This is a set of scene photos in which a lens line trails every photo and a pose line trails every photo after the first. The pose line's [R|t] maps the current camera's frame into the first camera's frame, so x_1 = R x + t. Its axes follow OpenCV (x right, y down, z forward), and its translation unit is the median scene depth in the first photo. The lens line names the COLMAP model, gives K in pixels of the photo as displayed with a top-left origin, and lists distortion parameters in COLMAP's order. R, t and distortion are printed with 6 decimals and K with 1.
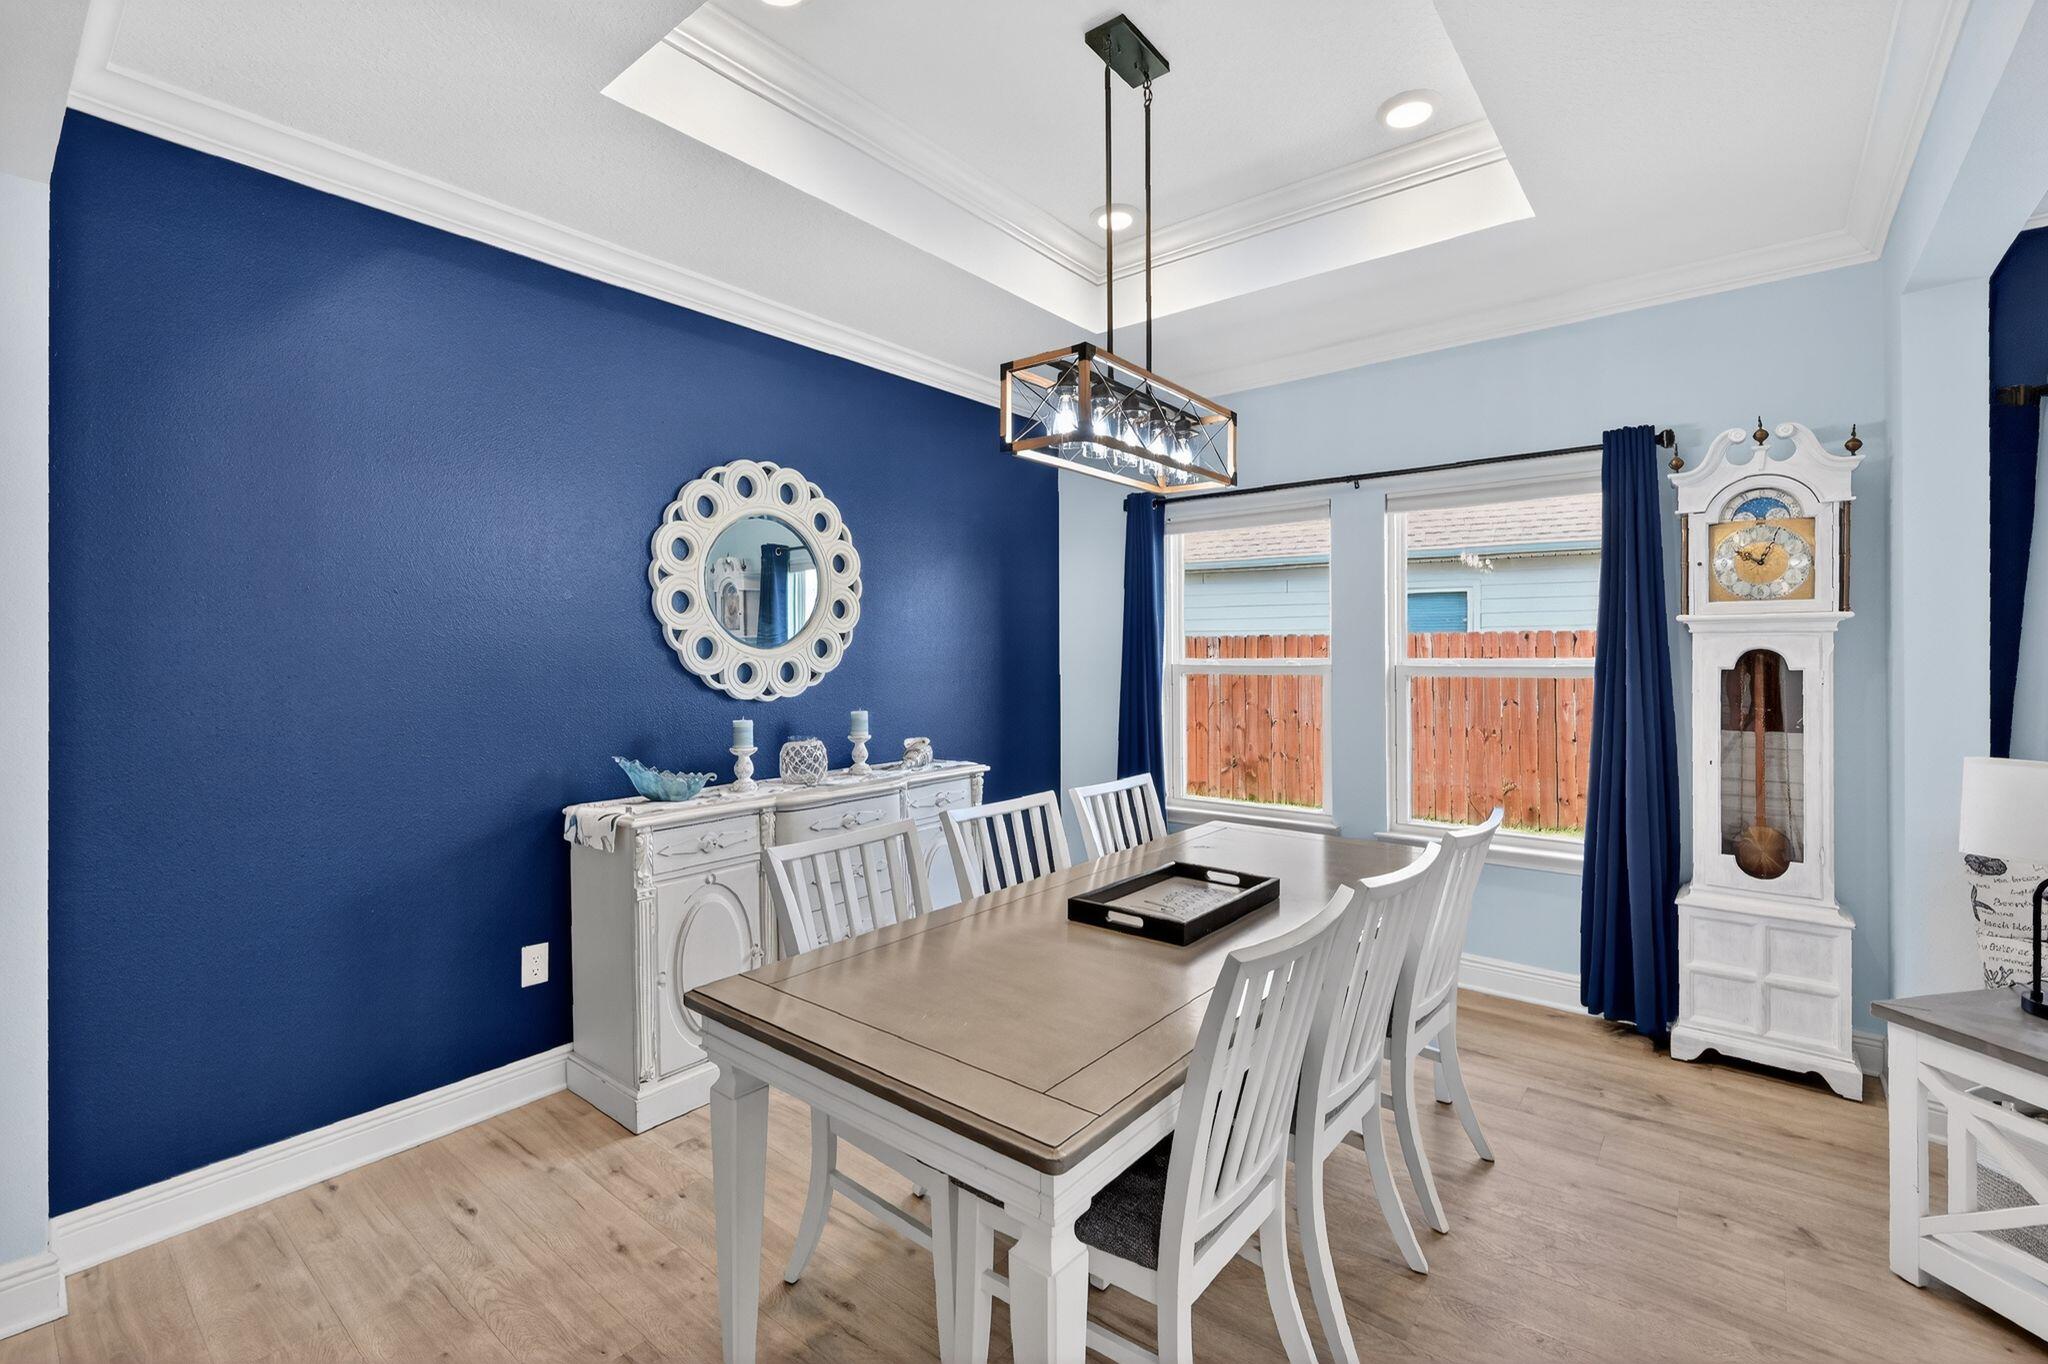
lens RADIAL K [[892.8, 0, 1043.7], [0, 892.8, 662.7], [0, 0, 1]] dist [0.002120, -0.003977]
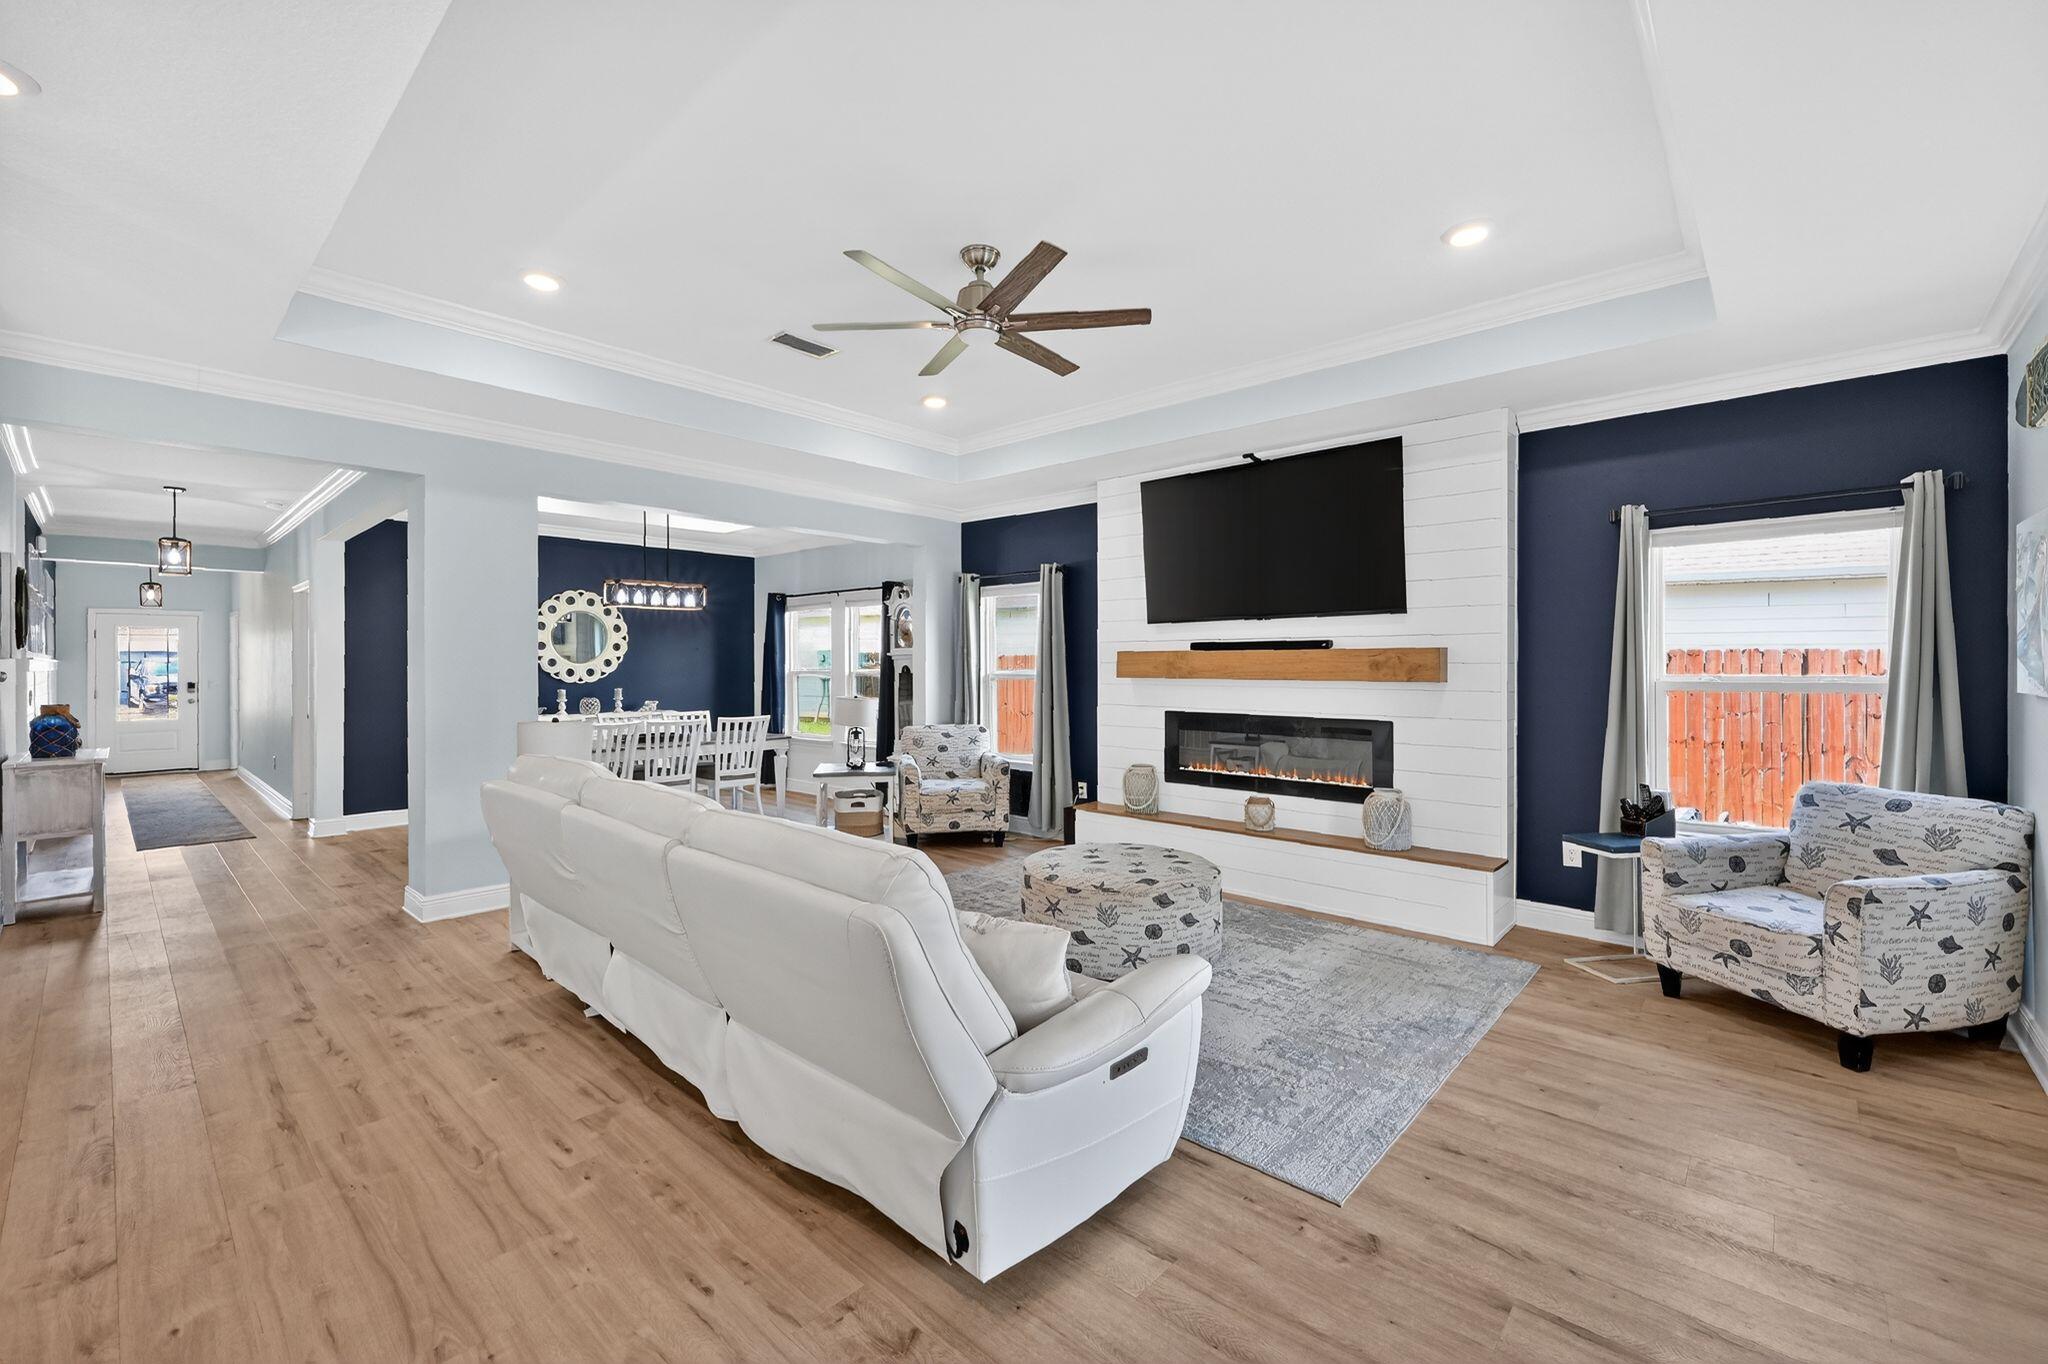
lens RADIAL K [[829.1, 0, 1025.6], [0, 829.1, 668.9], [0, 0, 1]] dist [-0.012316, -0.001771]
pose [[0.998338, 0.005734, -0.057339, 1.123756], [-0.006273, 0.999938, -0.009231, 0.014775], [0.057282, 0.009575, 0.998312, -1.314183]]
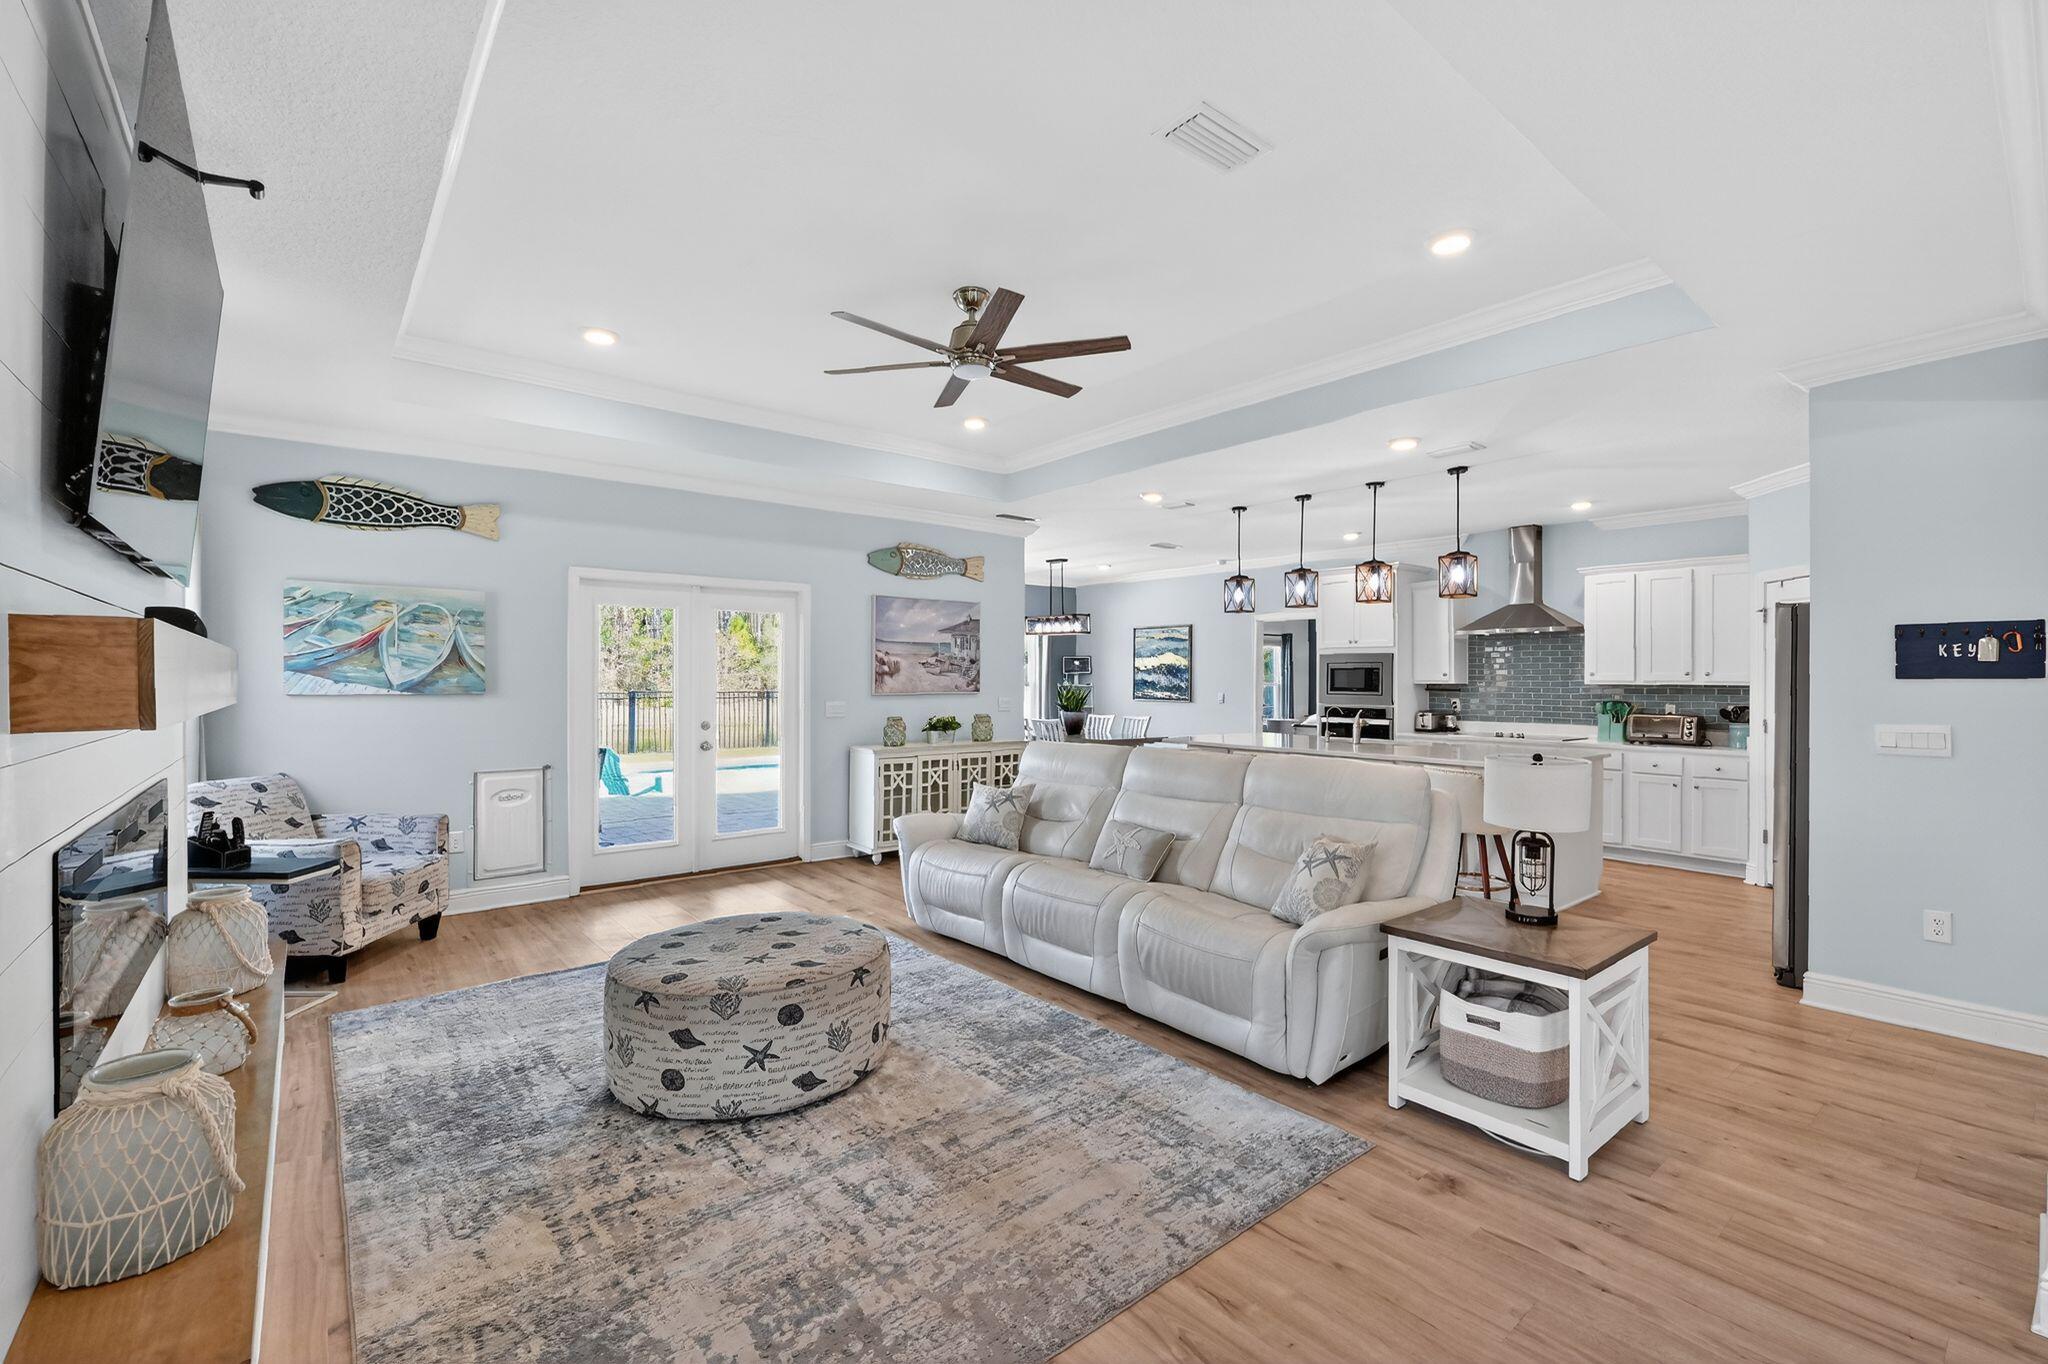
lens RADIAL K [[892.8, 0, 1032.2], [0, 892.8, 685.1], [0, 0, 1]] dist [0.002120, -0.003977]
pose [[-0.980832, 0.000201, 0.194857, 0.724661], [0.003842, 0.999825, 0.018308, -0.010175], [-0.194819, 0.018705, -0.980661, 0.704187]]
